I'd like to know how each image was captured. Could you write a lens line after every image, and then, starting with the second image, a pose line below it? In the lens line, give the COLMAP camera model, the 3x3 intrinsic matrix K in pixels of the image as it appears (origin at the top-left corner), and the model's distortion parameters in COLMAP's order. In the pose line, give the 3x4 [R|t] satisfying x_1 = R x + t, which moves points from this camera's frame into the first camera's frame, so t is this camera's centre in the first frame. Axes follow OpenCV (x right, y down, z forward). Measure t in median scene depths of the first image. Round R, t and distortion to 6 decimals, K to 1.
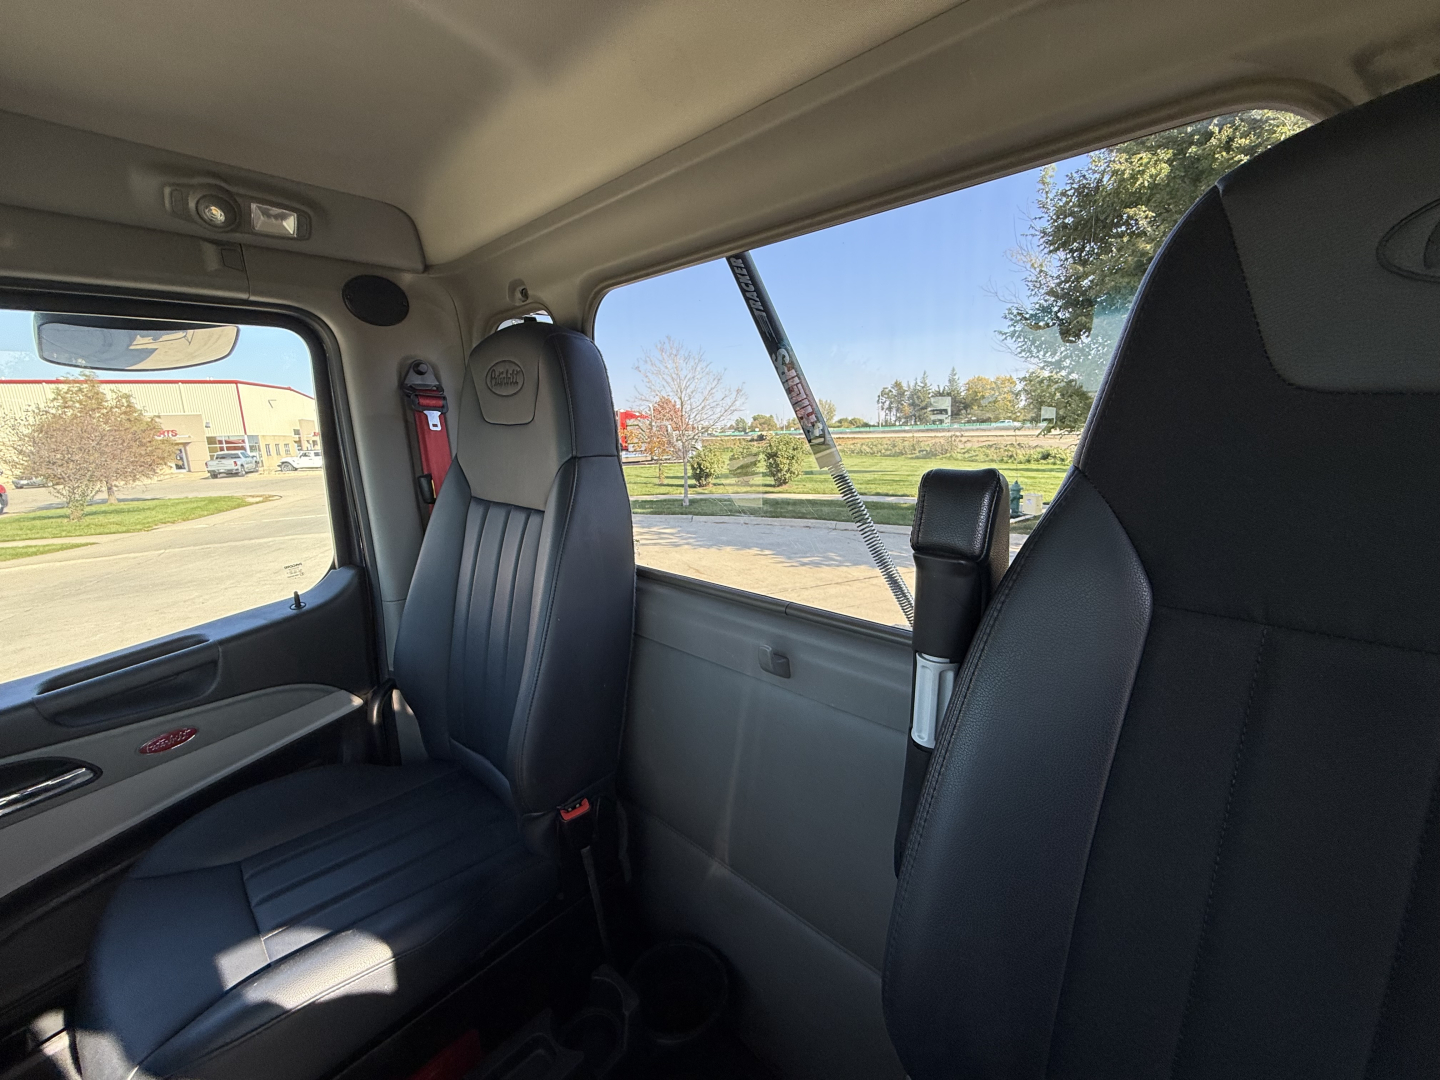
lens RADIAL K [[574.3, 0, 717.0], [0, 574.3, 538.3], [0, 0, 1]] dist [0.003393, -0.001021]
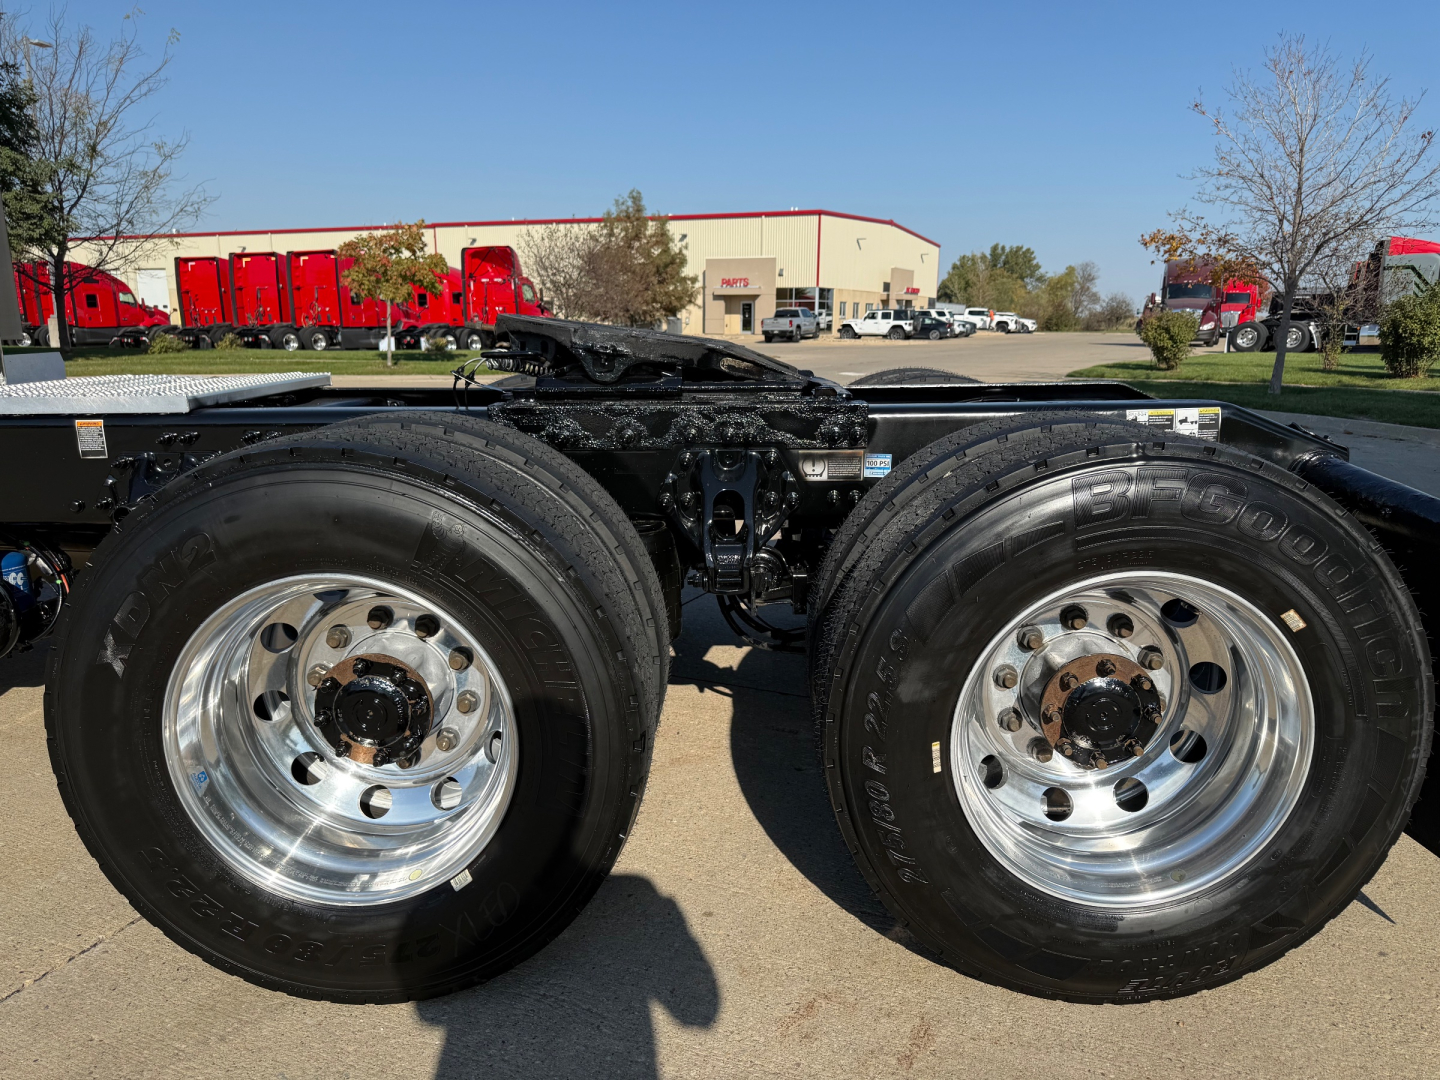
lens RADIAL K [[1019.0, 0, 729.8], [0, 1019.0, 553.5], [0, 0, 1]] dist [0.047983, -0.057670]
pose [[0.677977, 0.199664, -0.707448, 0.096247], [-0.162527, 0.979302, 0.120633, 0.014532], [0.716891, 0.033193, 0.696395, 0.031614]]
